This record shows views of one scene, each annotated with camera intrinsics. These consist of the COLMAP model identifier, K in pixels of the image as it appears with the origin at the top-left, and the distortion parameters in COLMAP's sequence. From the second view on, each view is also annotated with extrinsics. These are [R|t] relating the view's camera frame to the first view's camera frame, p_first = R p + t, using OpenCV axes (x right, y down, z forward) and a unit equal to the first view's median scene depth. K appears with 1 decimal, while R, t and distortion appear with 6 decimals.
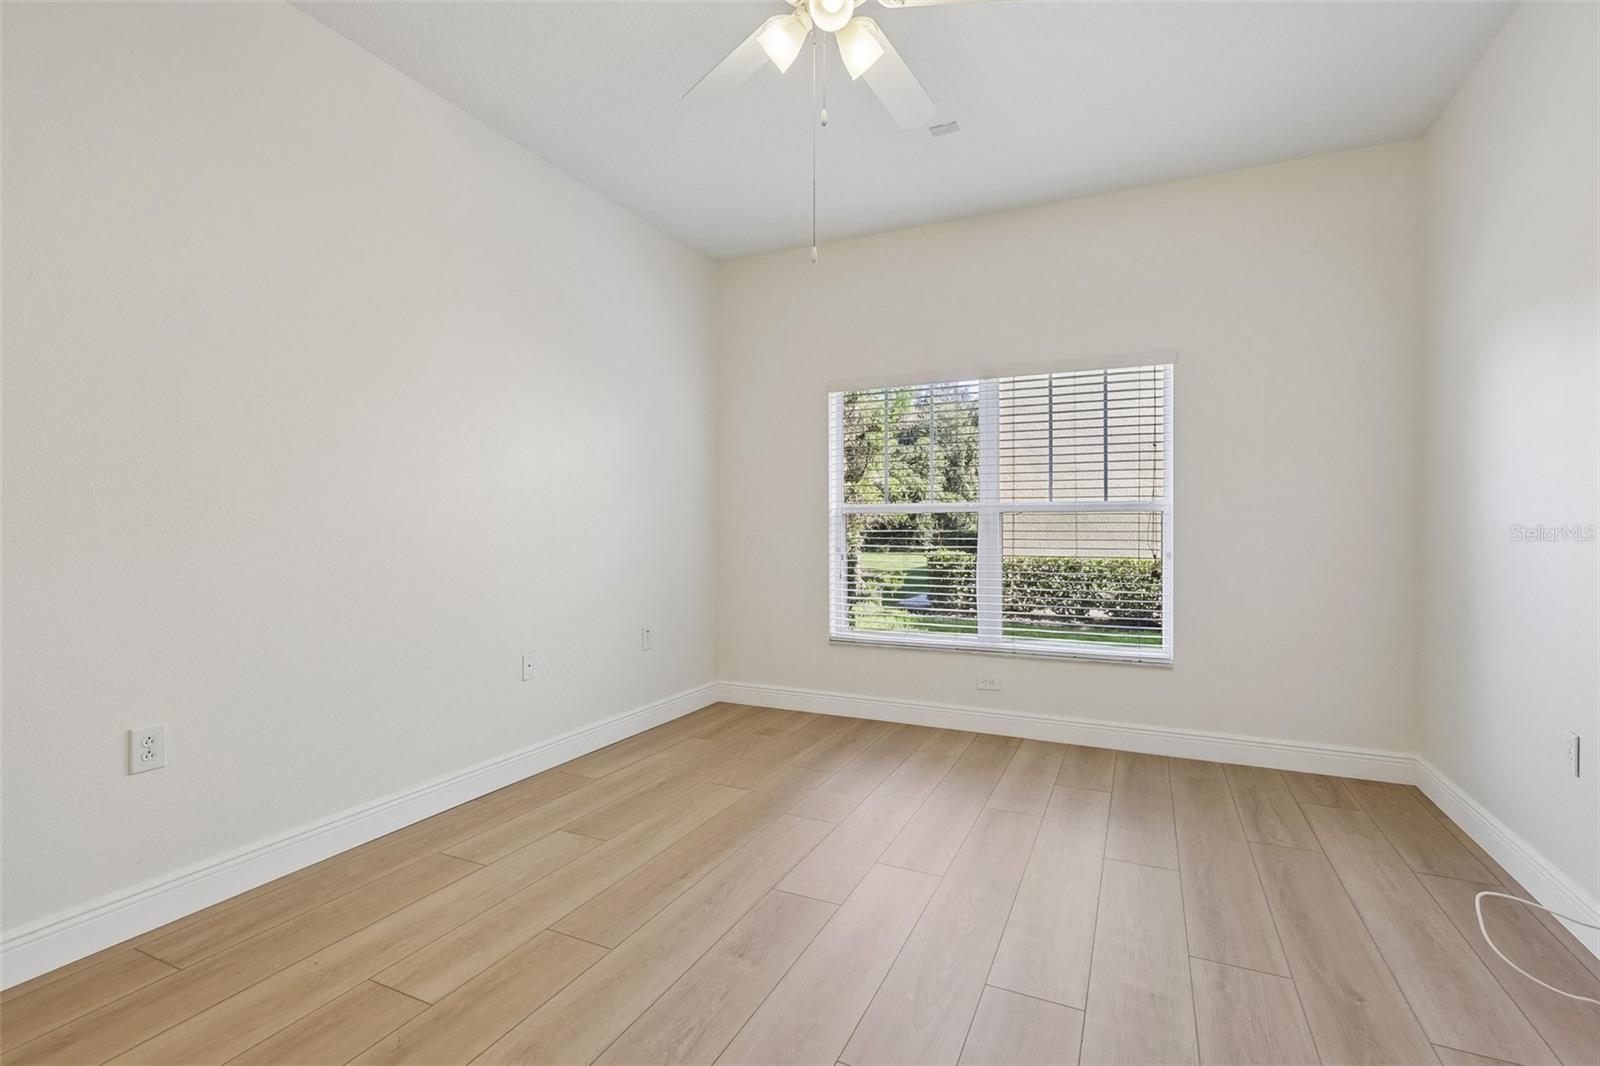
lens RADIAL K [[728.5, 0, 799.1], [0, 728.5, 531.0], [0, 0, 1]] dist [0.002359, 0.001257]
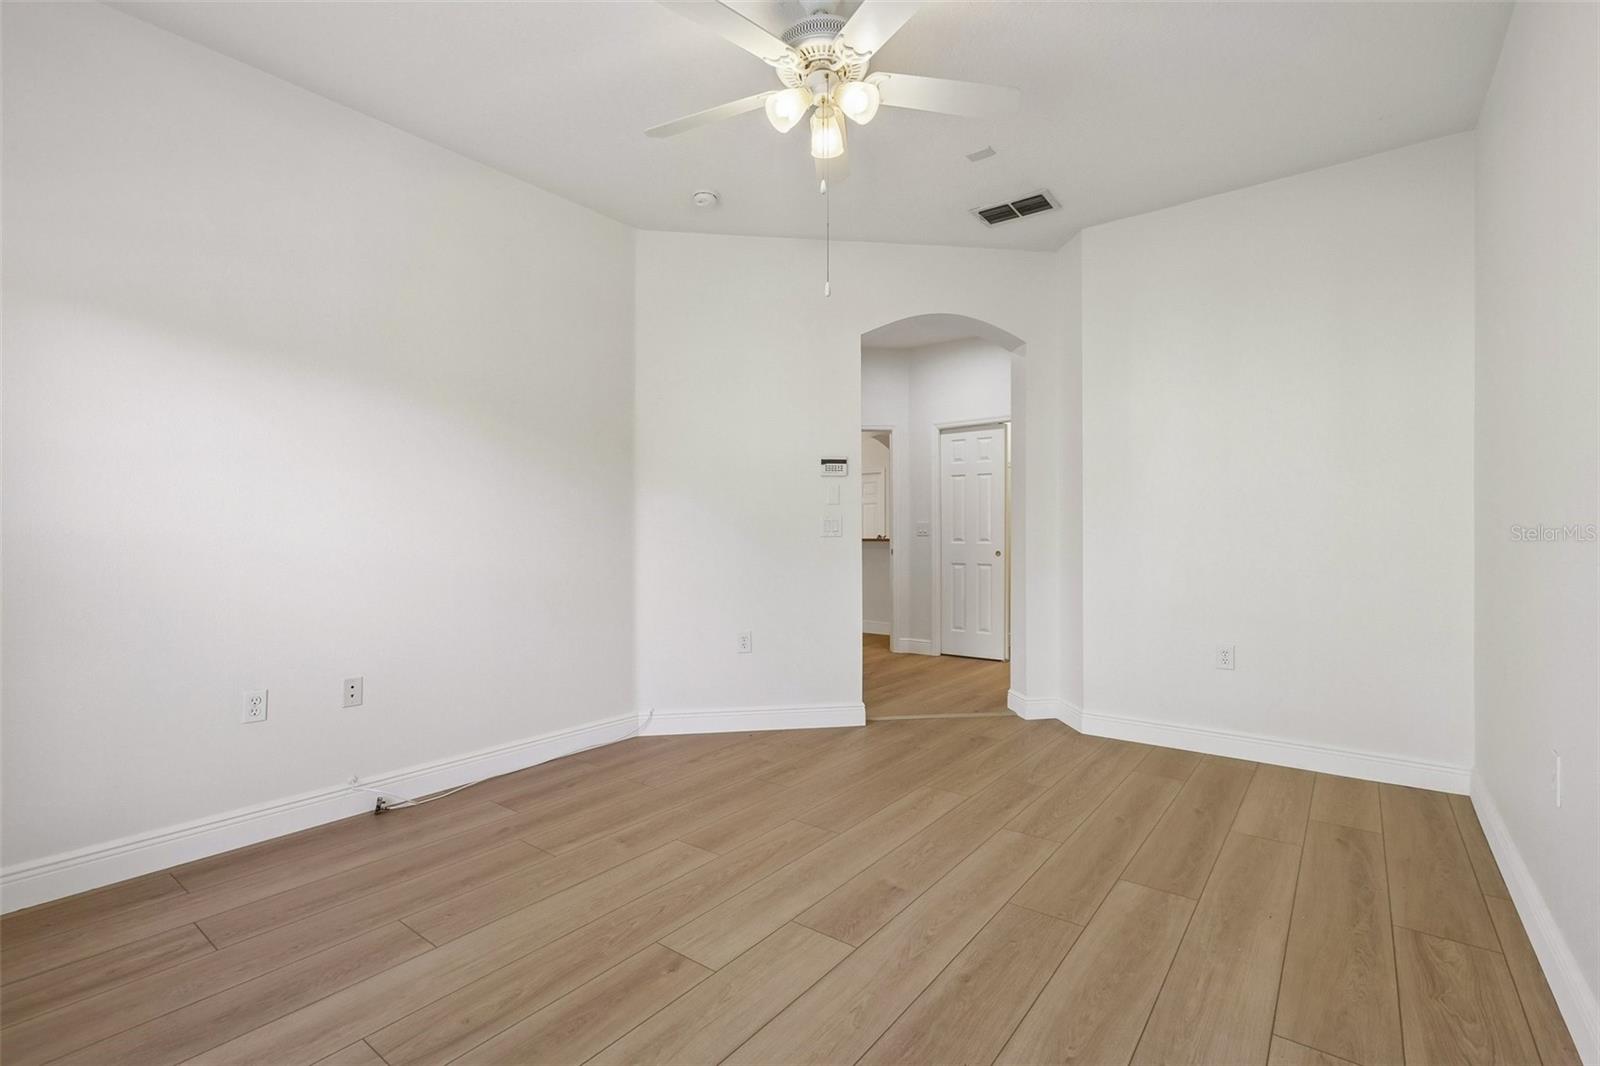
lens RADIAL K [[728.5, 0, 801.4], [0, 728.5, 532.4], [0, 0, 1]] dist [0.002359, 0.001257]
pose [[-0.977135, 0.000194, 0.212619, -0.162764], [0.001111, 0.999991, 0.004197, -0.011295], [-0.212616, 0.004338, -0.977126, 1.935005]]
